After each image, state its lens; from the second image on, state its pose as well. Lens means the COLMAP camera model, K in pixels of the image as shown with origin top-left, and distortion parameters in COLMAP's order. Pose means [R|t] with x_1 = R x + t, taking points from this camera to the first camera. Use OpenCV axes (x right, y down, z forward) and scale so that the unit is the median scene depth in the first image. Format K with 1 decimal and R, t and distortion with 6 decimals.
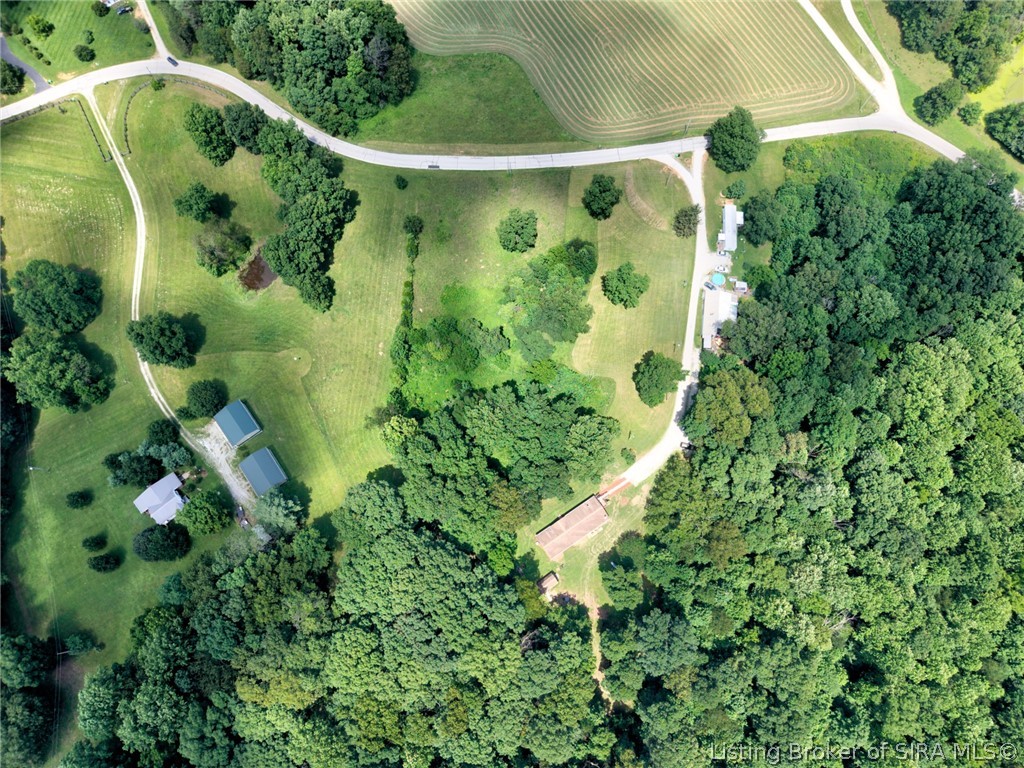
lens RADIAL K [[690.8, 0, 512.0], [0, 690.8, 384.0], [0, 0, 1]] dist [0.049963, -0.029535]
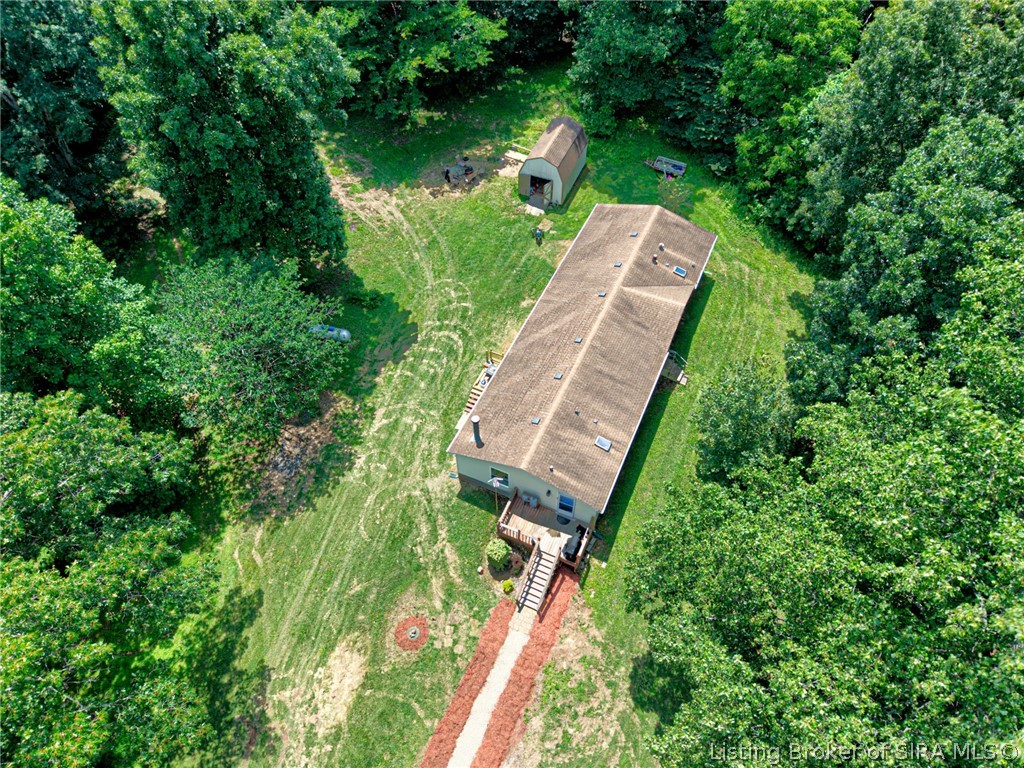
lens RADIAL K [[690.8, 0, 512.0], [0, 690.8, 384.0], [0, 0, 1]] dist [0.049963, -0.029535]
pose [[-0.847503, 0.420136, -0.324383, 0.163600], [-0.500318, -0.428224, 0.752533, 0.065839], [0.177258, 0.800069, 0.573122, 0.841970]]
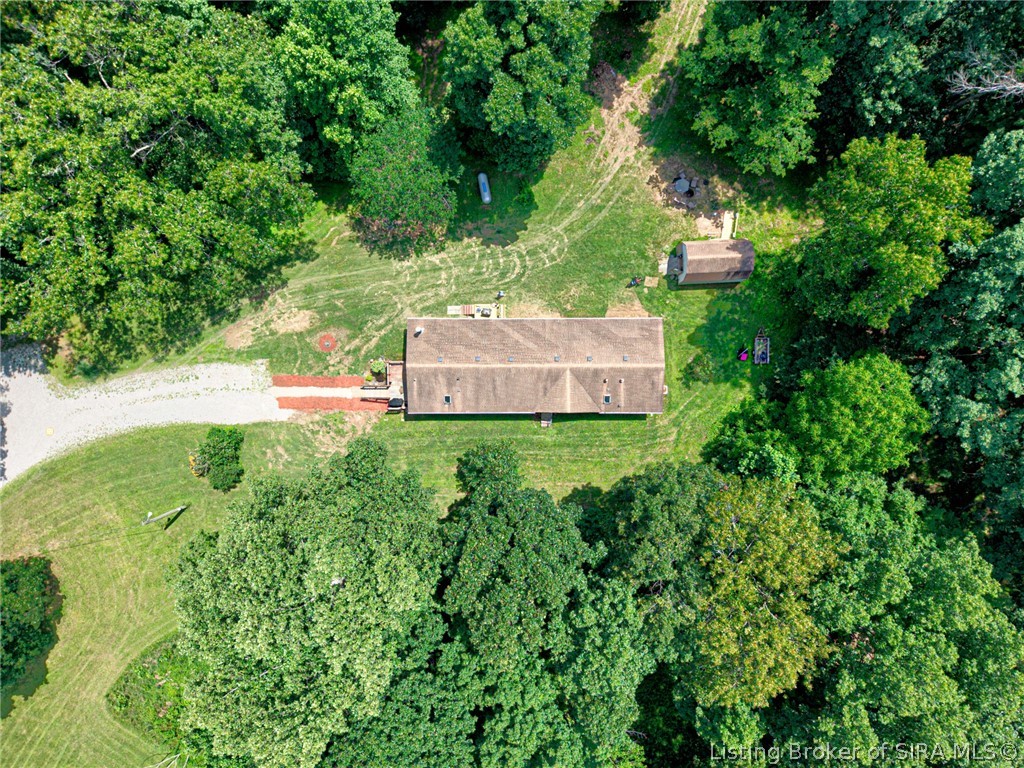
lens RADIAL K [[690.8, 0, 512.0], [0, 690.8, 384.0], [0, 0, 1]] dist [0.049963, -0.029535]
pose [[-0.833363, -0.552726, 0.000326, 0.085439], [0.523589, -0.789244, 0.320856, 0.098039], [-0.177089, 0.267560, 0.947128, 0.688537]]
